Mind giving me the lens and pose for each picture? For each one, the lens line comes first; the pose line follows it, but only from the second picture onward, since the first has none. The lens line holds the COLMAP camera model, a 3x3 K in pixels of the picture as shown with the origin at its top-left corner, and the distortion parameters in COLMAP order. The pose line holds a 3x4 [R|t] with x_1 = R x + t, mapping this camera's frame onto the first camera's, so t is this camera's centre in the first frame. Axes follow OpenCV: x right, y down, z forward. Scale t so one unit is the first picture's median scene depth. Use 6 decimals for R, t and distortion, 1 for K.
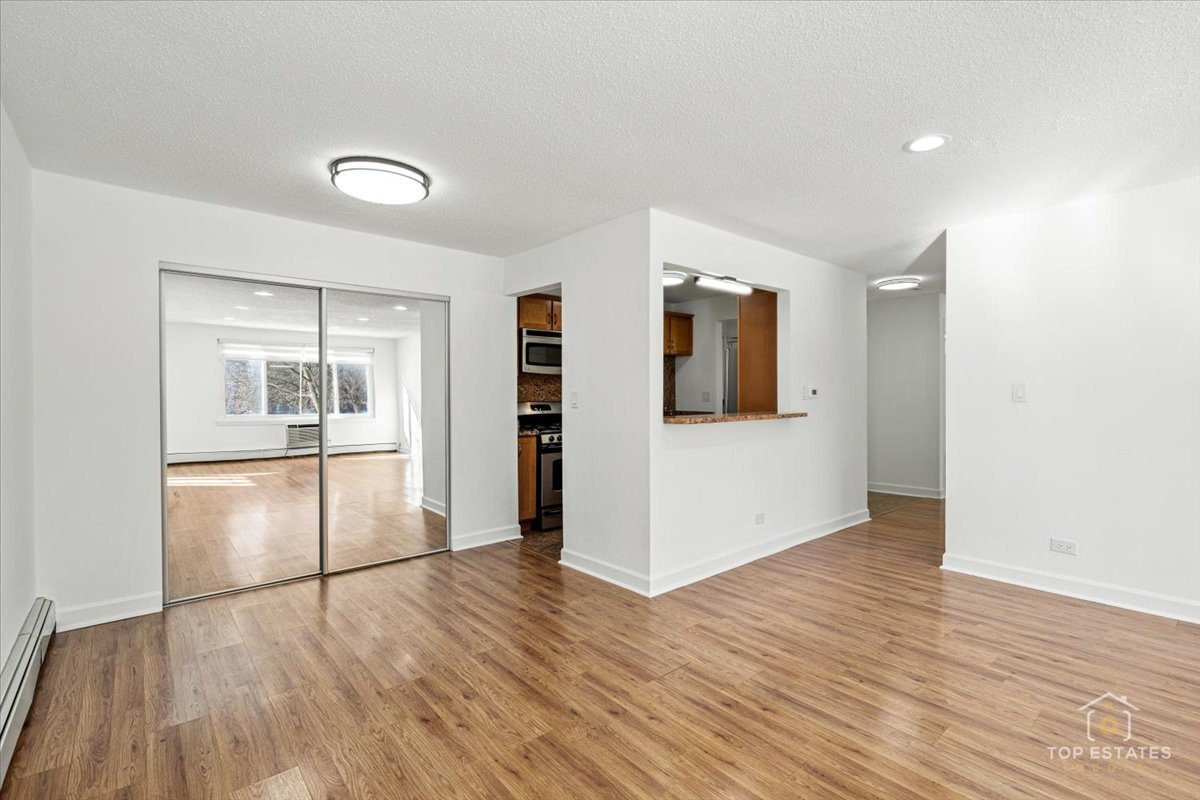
lens RADIAL K [[544.9, 0, 603.4], [0, 544.9, 397.8], [0, 0, 1]] dist [-0.006544, 0.000681]
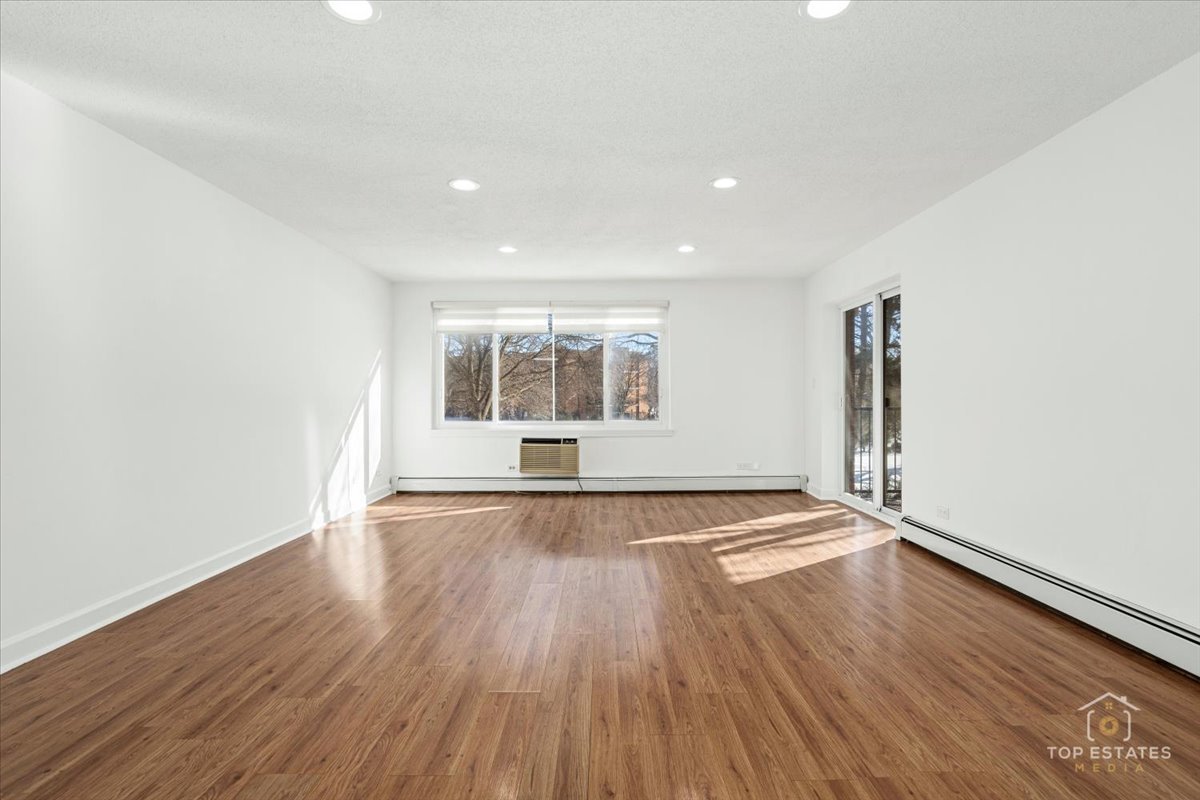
lens RADIAL K [[544.9, 0, 605.8], [0, 544.9, 403.4], [0, 0, 1]] dist [-0.006544, 0.000681]
pose [[-0.762735, -0.000468, 0.646711, -0.084166], [0.014379, 0.999740, 0.017683, 0.036662], [-0.646551, 0.022786, -0.762530, 0.882276]]
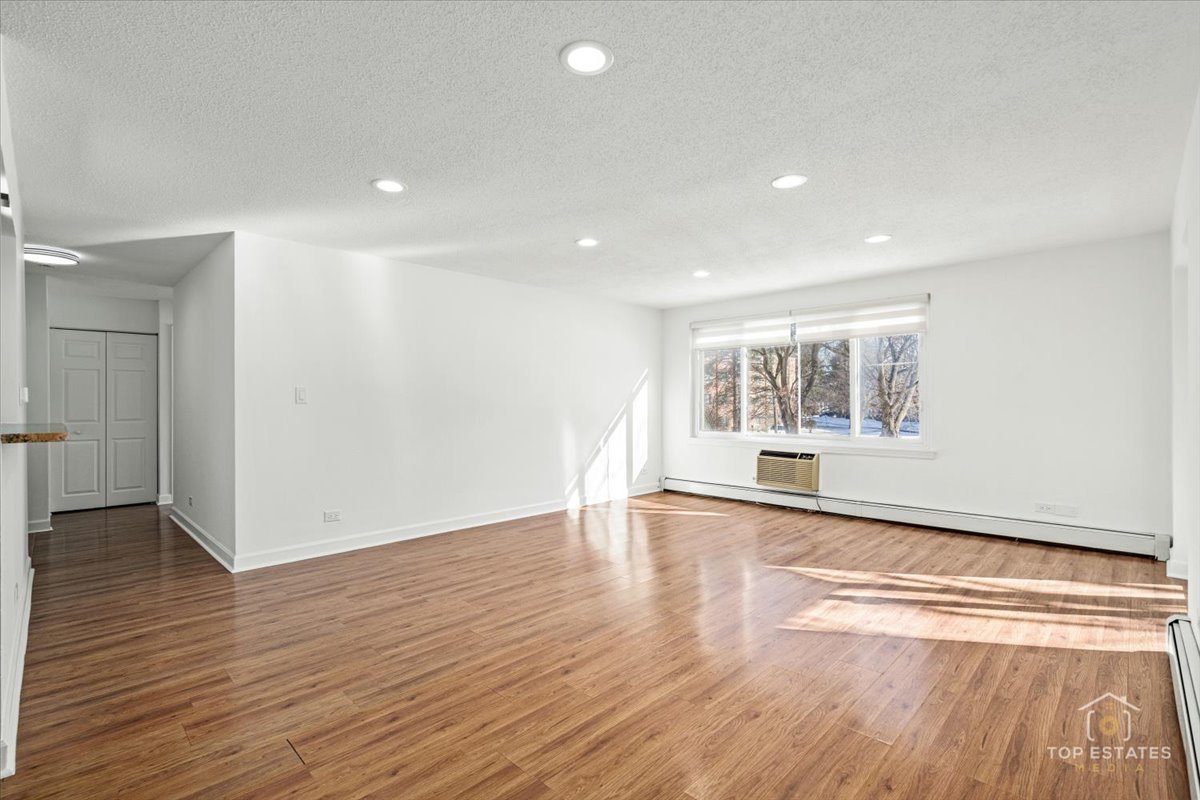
lens RADIAL K [[544.9, 0, 603.9], [0, 544.9, 400.8], [0, 0, 1]] dist [-0.006544, 0.000681]
pose [[-0.088013, 0.005099, 0.996106, -0.433800], [0.016553, 0.999856, -0.003655, 0.015636], [-0.995982, 0.016167, -0.088084, 0.420230]]
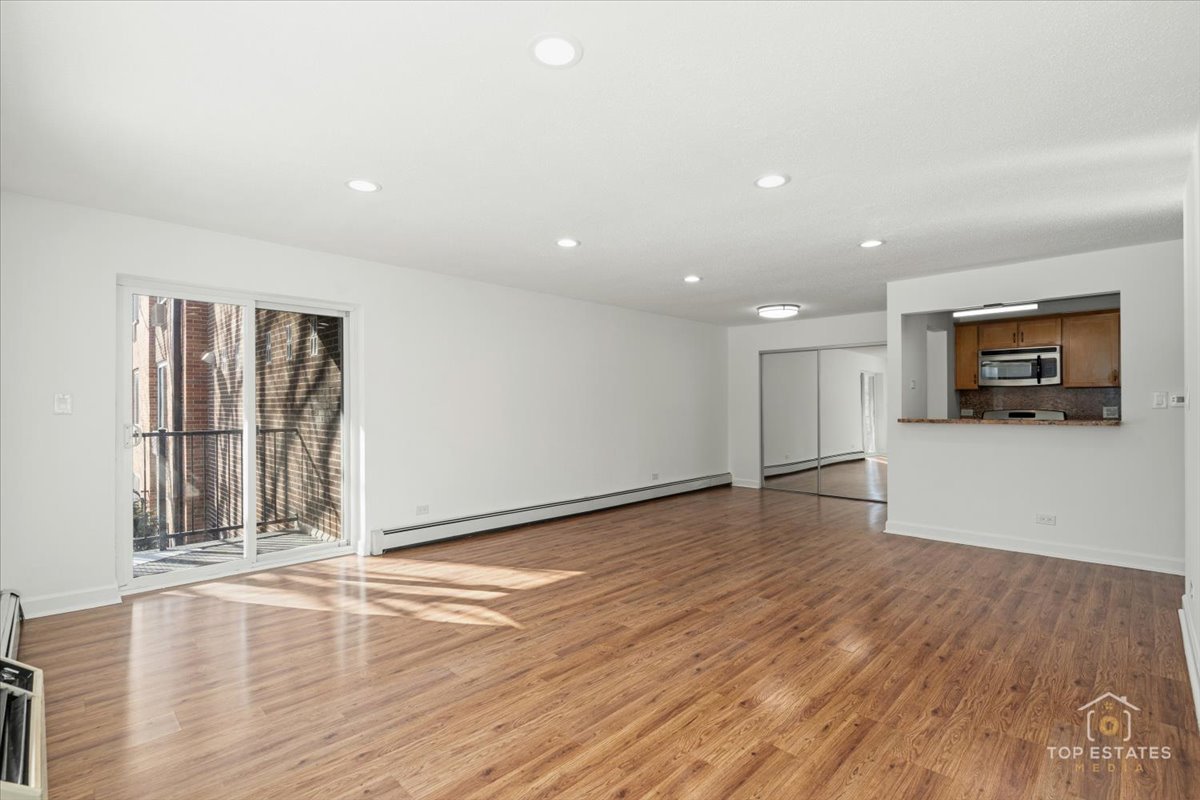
lens RADIAL K [[544.9, 0, 607.2], [0, 544.9, 401.2], [0, 0, 1]] dist [-0.006544, 0.000681]
pose [[0.088940, -0.006247, -0.996017, 1.398777], [-0.010995, 0.999913, -0.007253, 0.009826], [0.995976, 0.011597, 0.088864, 0.059617]]
